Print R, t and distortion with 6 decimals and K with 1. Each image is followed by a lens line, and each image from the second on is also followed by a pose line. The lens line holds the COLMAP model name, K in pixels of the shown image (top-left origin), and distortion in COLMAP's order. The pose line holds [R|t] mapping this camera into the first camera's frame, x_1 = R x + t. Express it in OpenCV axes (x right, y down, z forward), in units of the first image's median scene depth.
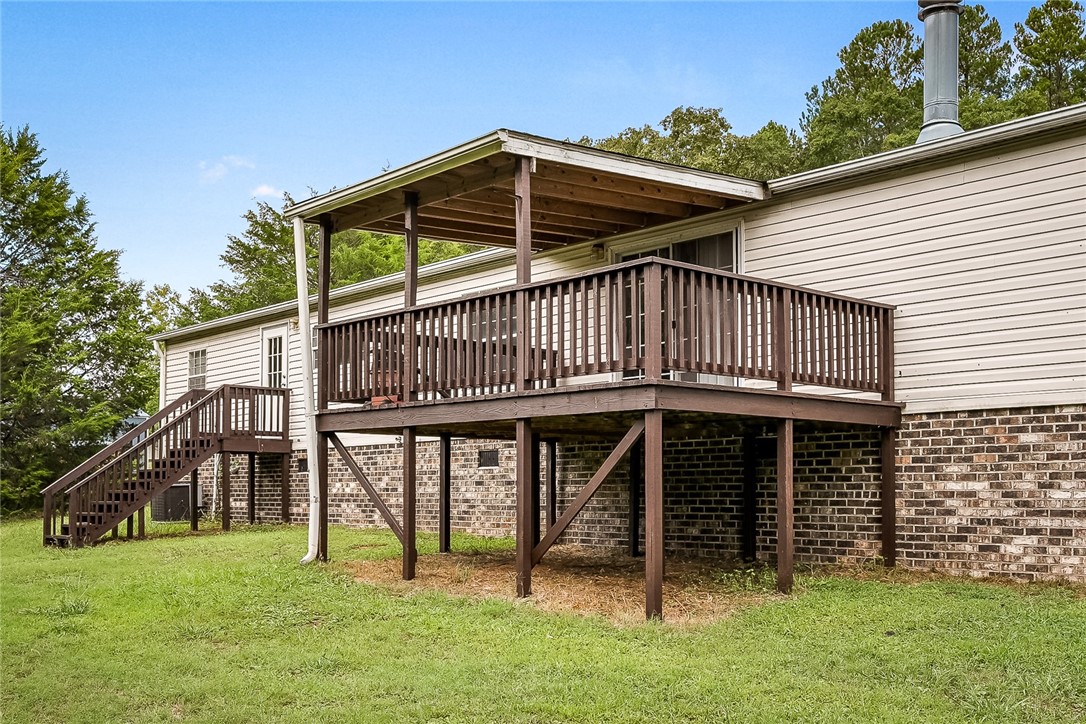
lens RADIAL K [[625.6, 0, 573.2], [0, 625.6, 437.6], [0, 0, 1]] dist [-0.008087, 0.004213]
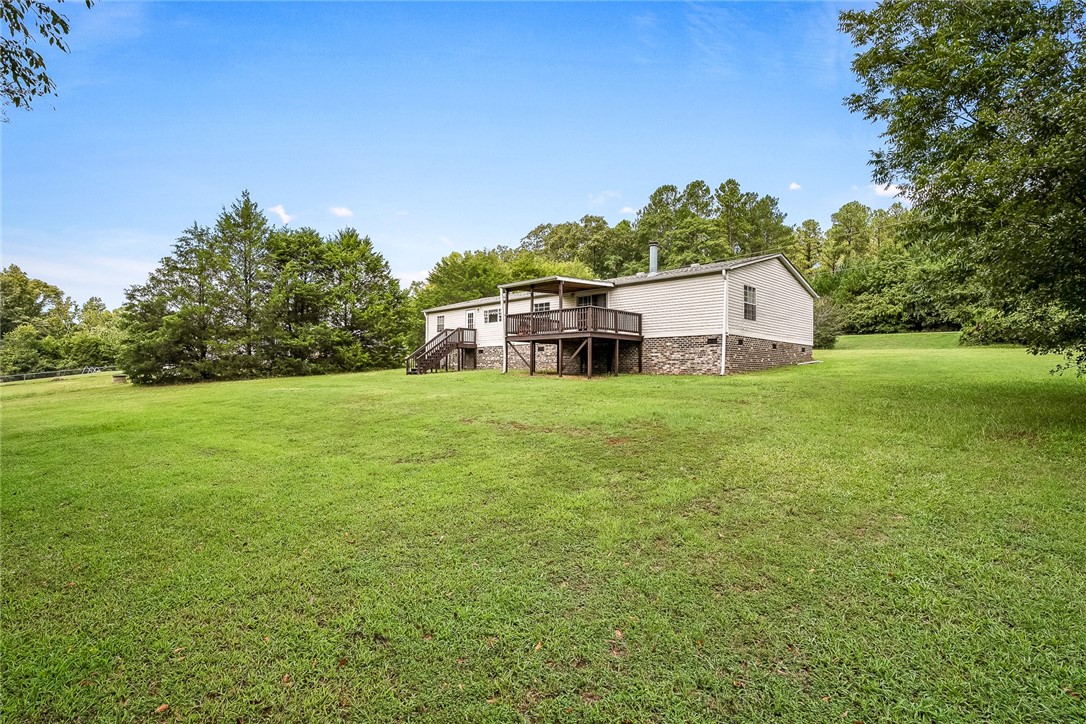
lens RADIAL K [[492.5, 0, 542.2], [0, 492.5, 362.7], [0, 0, 1]] dist [-0.011674, 0.004354]
pose [[0.993603, 0.005602, 0.112794, -0.518747], [-0.007282, 0.999869, 0.014487, 0.079781], [-0.112698, -0.015216, 0.993513, -2.141052]]
